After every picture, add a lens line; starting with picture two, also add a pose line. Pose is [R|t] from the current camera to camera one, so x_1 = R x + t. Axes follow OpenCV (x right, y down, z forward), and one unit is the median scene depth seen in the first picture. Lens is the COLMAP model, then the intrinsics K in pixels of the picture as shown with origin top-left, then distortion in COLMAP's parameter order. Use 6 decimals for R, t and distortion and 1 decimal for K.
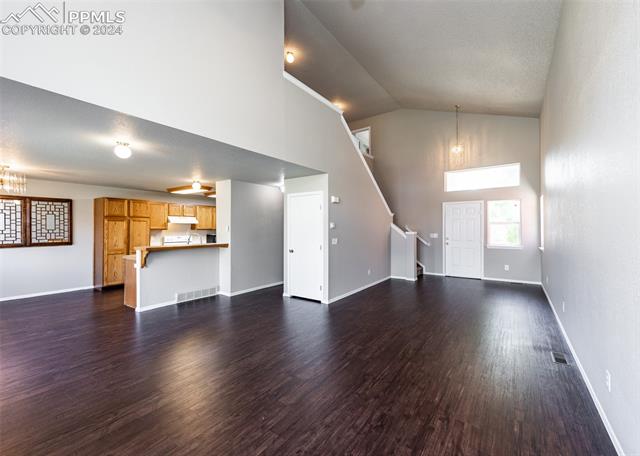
lens RADIAL K [[256.3, 0, 333.0], [0, 256.3, 225.1], [0, 0, 1]] dist [-0.001206, -0.000114]
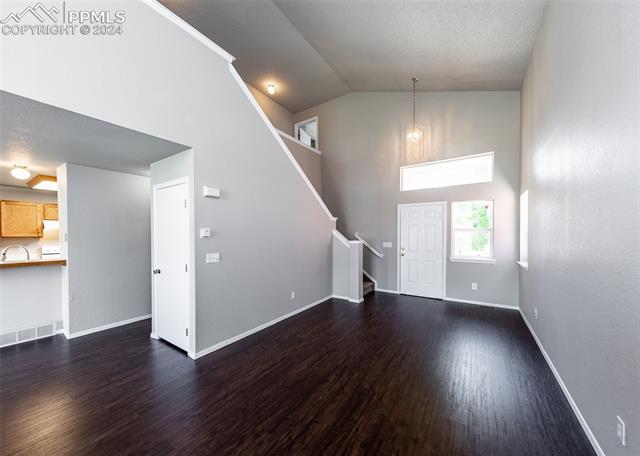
lens RADIAL K [[229.4, 0, 322.6], [0, 229.4, 236.9], [0, 0, 1]] dist [0.000605, 0.000062]
pose [[0.999693, 0.000765, 0.024759, 0.186552], [-0.001306, 0.999760, 0.021856, -0.000780], [-0.024737, -0.021882, 0.999454, 0.298130]]
